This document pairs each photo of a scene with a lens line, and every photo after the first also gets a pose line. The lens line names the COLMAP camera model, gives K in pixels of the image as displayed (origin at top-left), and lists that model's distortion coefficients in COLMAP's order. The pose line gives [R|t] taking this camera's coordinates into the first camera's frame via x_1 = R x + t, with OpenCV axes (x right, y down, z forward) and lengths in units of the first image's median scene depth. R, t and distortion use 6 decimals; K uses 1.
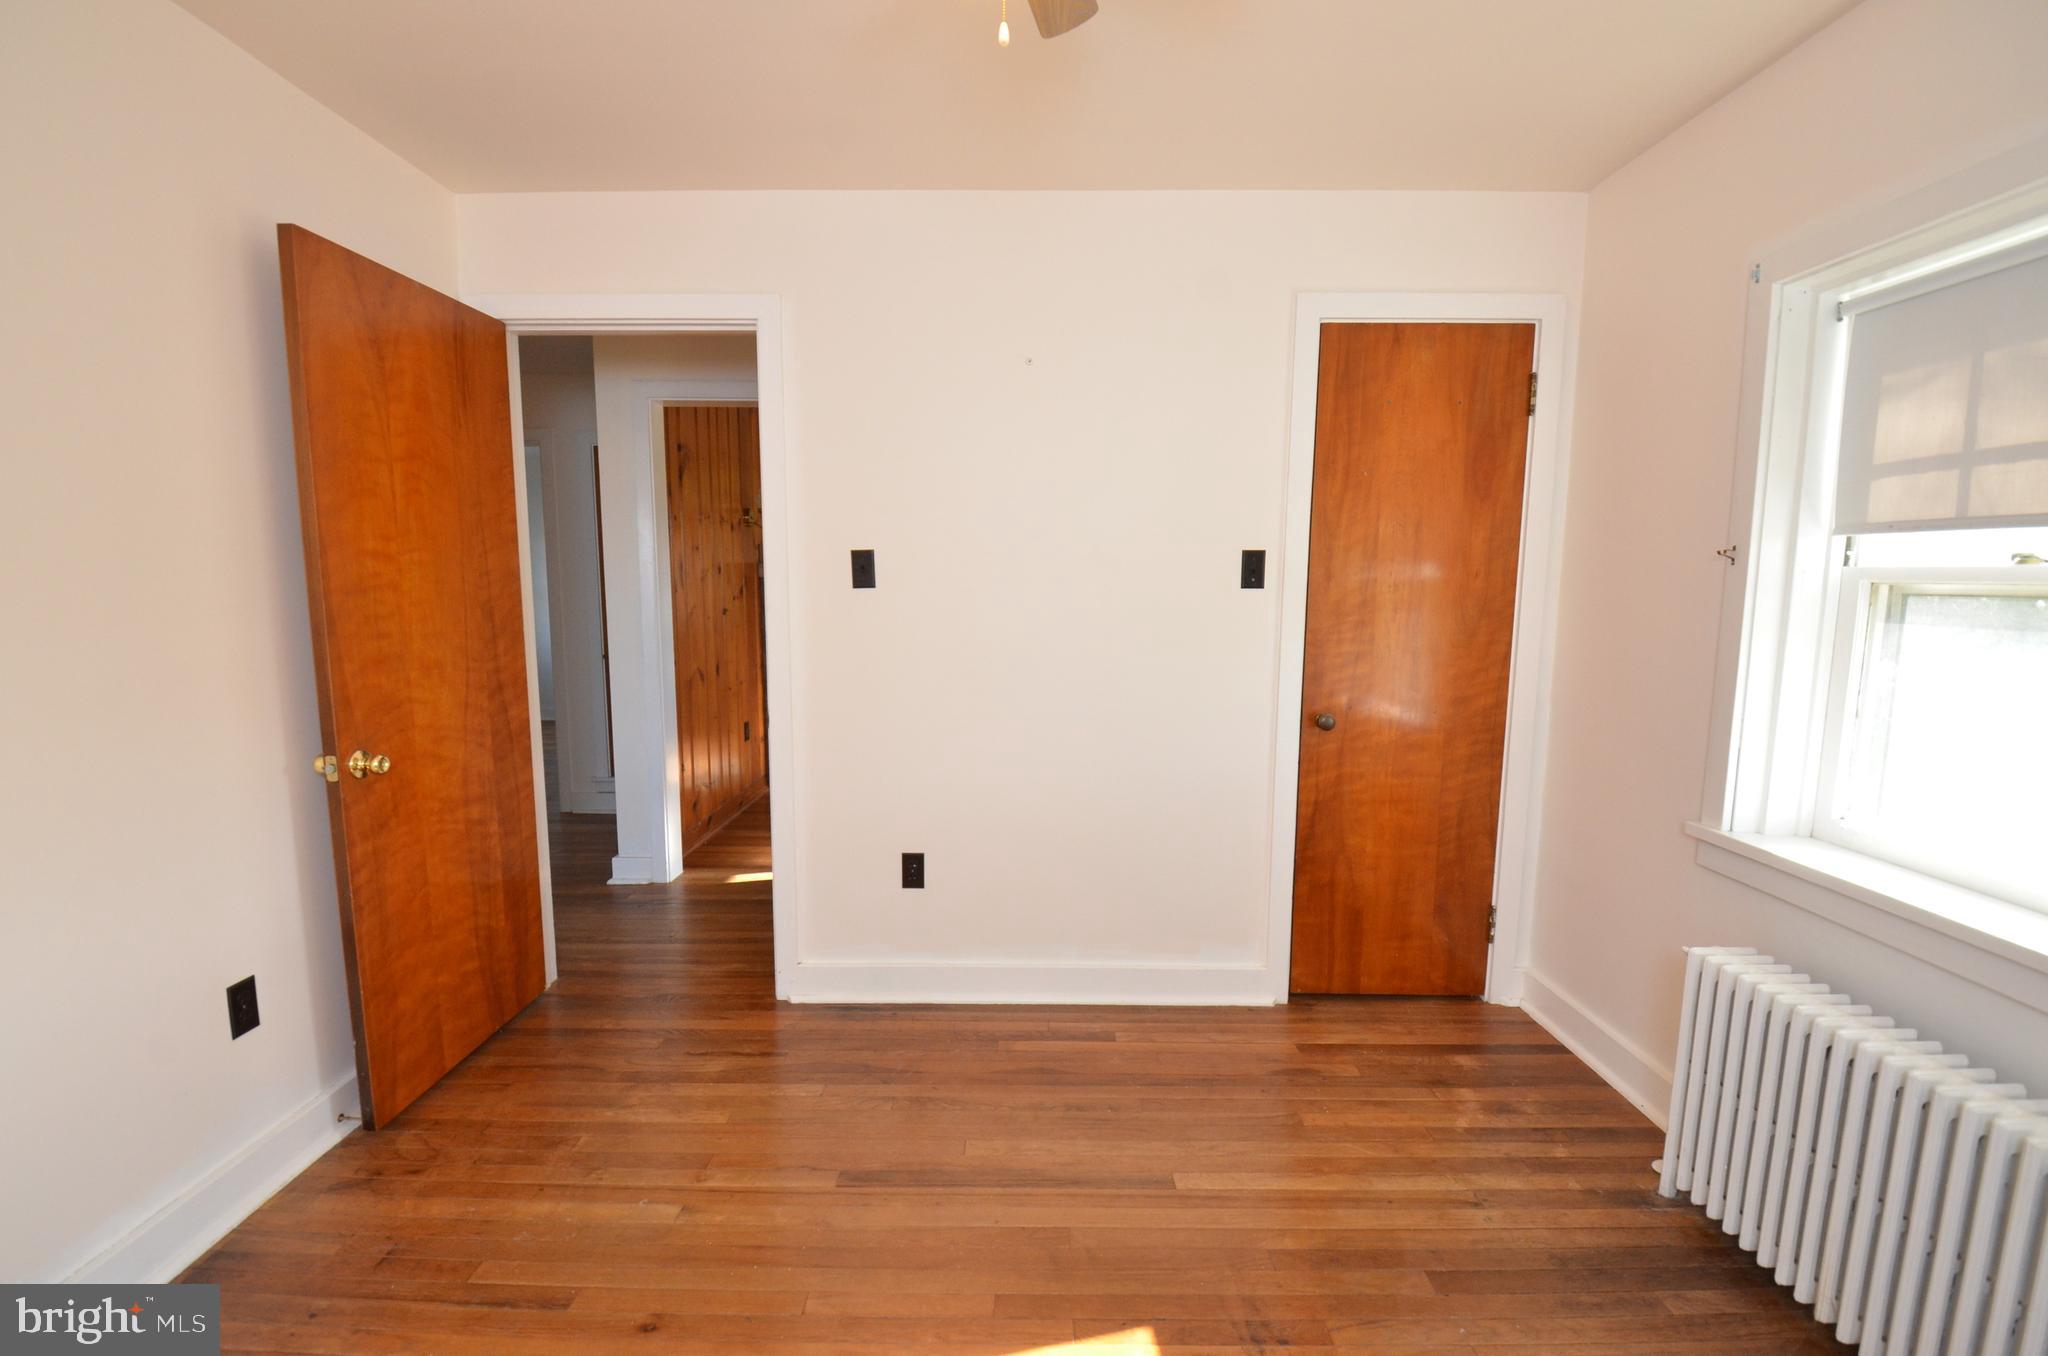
lens RADIAL K [[906.2, 0, 1024.8], [0, 906.2, 686.7], [0, 0, 1]] dist [0.000264, -0.000696]
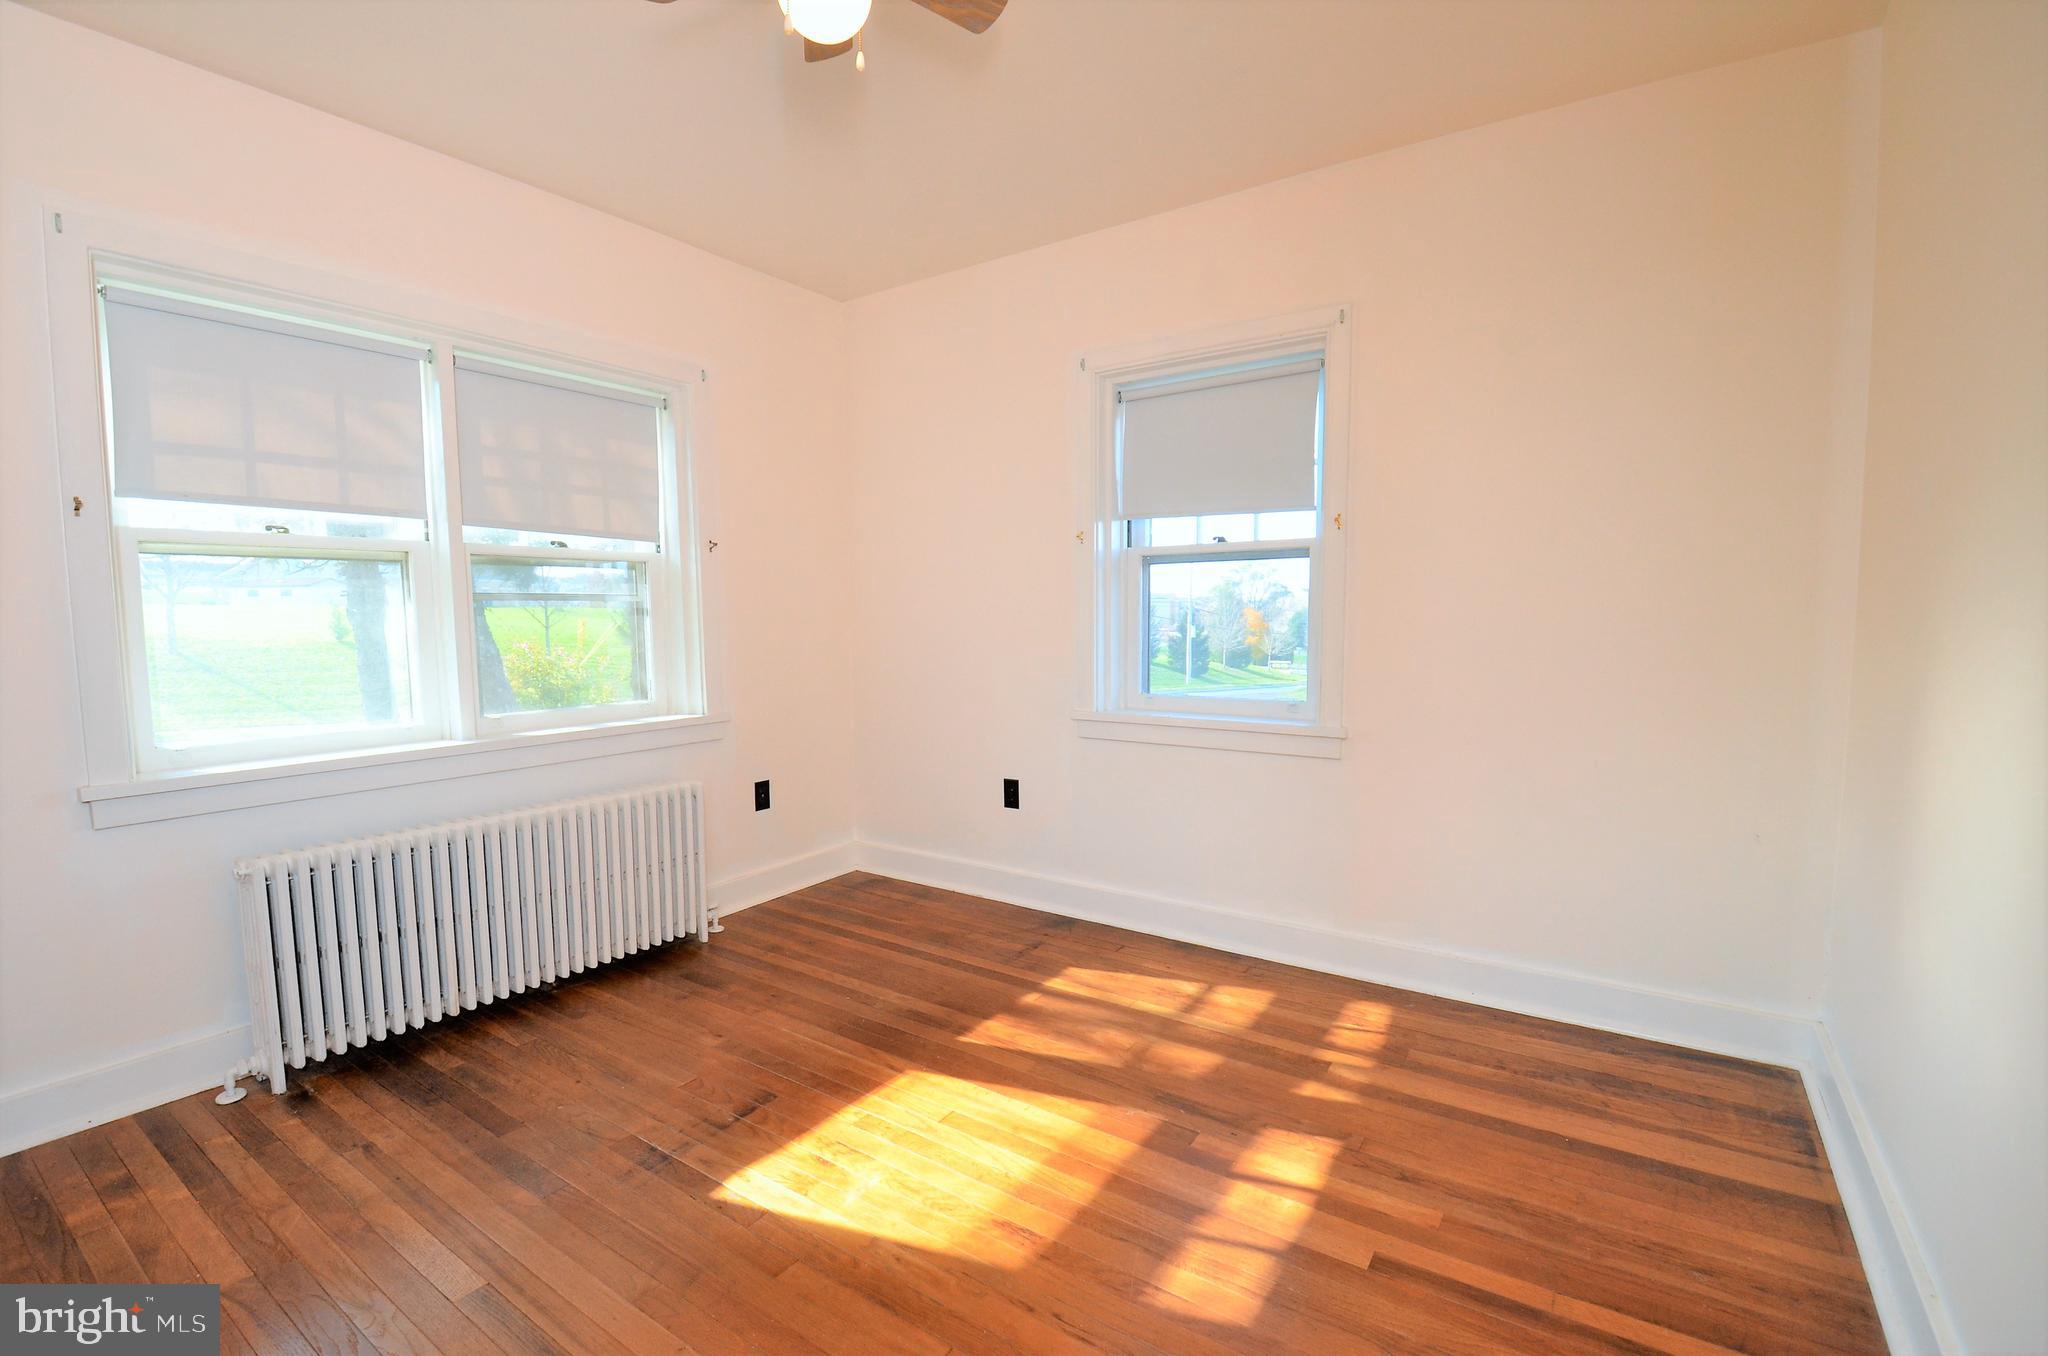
lens RADIAL K [[906.2, 0, 1024.8], [0, 906.2, 686.7], [0, 0, 1]] dist [0.000264, -0.000696]
pose [[-0.825337, -0.044249, 0.562904, -0.655465], [0.069900, 0.981249, 0.179622, -0.059236], [-0.560298, 0.187596, -0.806768, 1.323076]]
